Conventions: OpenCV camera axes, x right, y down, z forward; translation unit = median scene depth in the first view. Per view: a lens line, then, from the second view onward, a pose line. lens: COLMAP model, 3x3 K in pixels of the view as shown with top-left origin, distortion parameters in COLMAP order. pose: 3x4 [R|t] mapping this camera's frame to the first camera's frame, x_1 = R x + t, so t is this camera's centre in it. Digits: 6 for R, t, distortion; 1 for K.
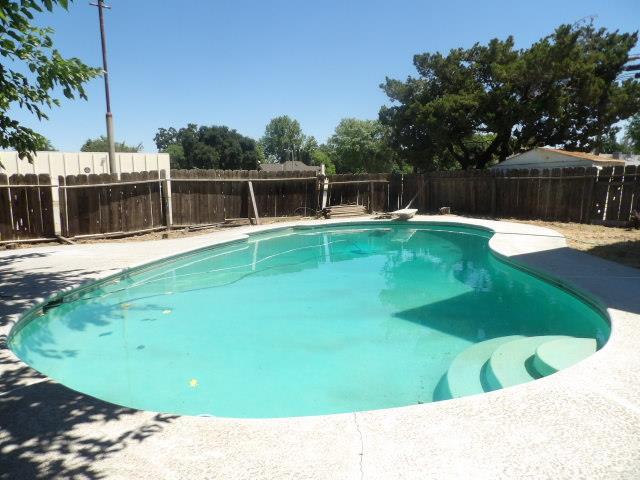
lens RADIAL K [[455.3, 0, 320.0], [0, 455.3, 239.7], [0, 0, 1]] dist [-0.025979, 0.039420]
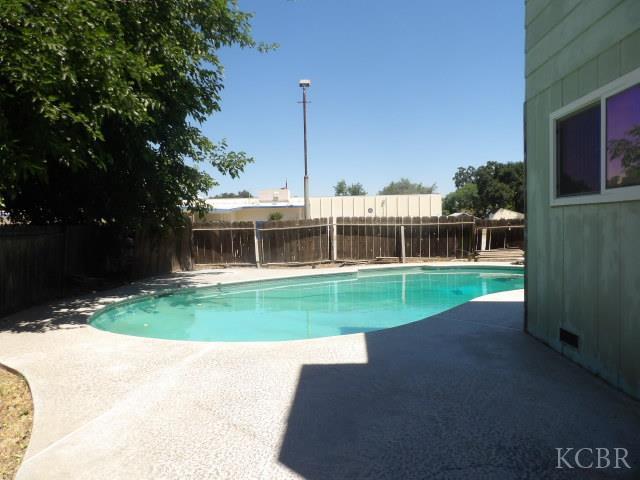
lens RADIAL K [[455.3, 0, 322.7], [0, 455.3, 241.6], [0, 0, 1]] dist [-0.025979, 0.039420]
pose [[0.803862, 0.028960, -0.594111, 0.393690], [-0.074158, 0.995901, -0.051794, -0.012404], [0.590175, 0.085693, 0.802714, -0.060036]]
